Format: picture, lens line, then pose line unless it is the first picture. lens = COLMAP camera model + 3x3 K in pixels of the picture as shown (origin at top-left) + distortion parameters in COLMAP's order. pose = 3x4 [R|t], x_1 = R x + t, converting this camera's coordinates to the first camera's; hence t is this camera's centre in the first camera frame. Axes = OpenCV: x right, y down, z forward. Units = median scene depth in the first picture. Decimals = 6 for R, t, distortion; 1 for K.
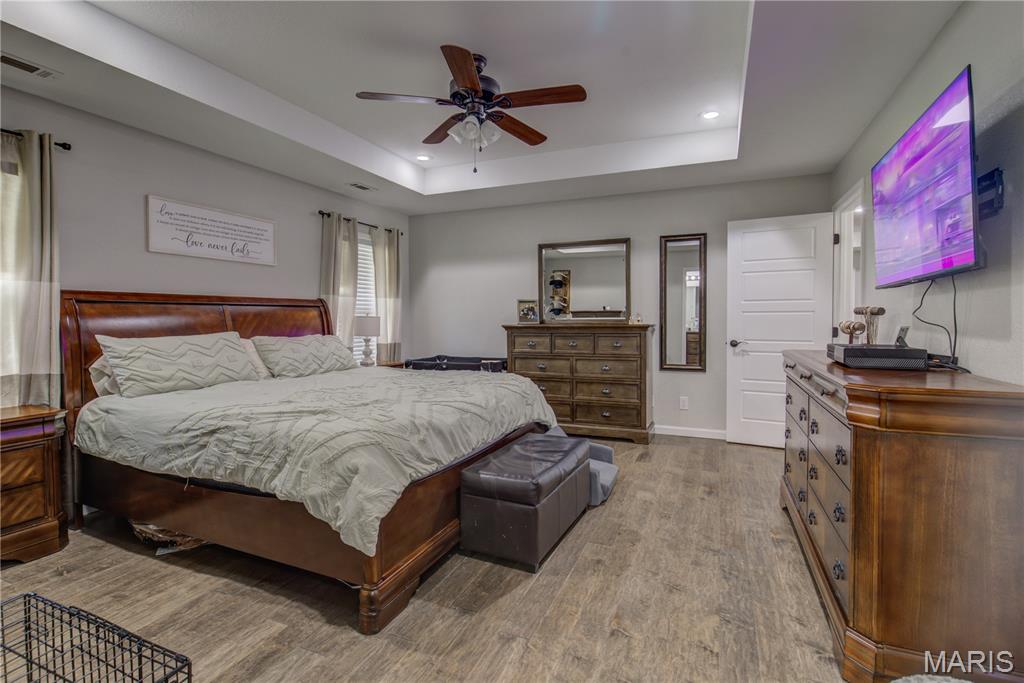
lens RADIAL K [[478.9, 0, 511.5], [0, 478.9, 322.2], [0, 0, 1]] dist [-0.001190, -0.000113]
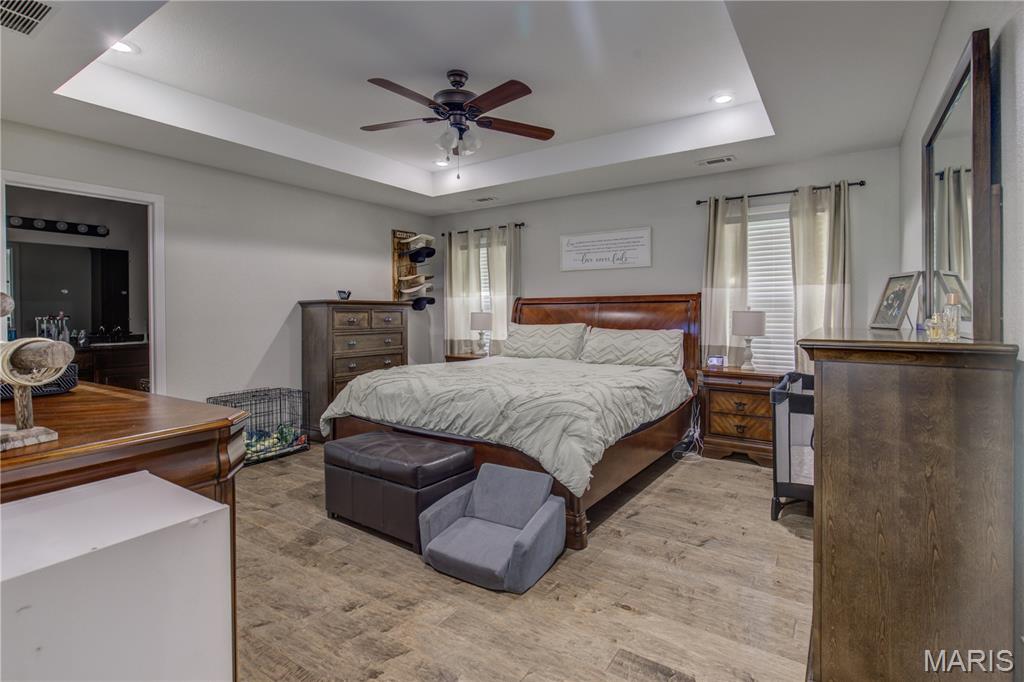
lens RADIAL K [[476.0, 0, 551.0], [0, 476.0, 310.0], [0, 0, 1]] dist [0.000164, 0.000144]
pose [[-0.135328, 0.008750, -0.990762, 0.705212], [0.002140, 0.999961, 0.008539, -0.027129], [0.990799, -0.000965, -0.135341, 1.005771]]
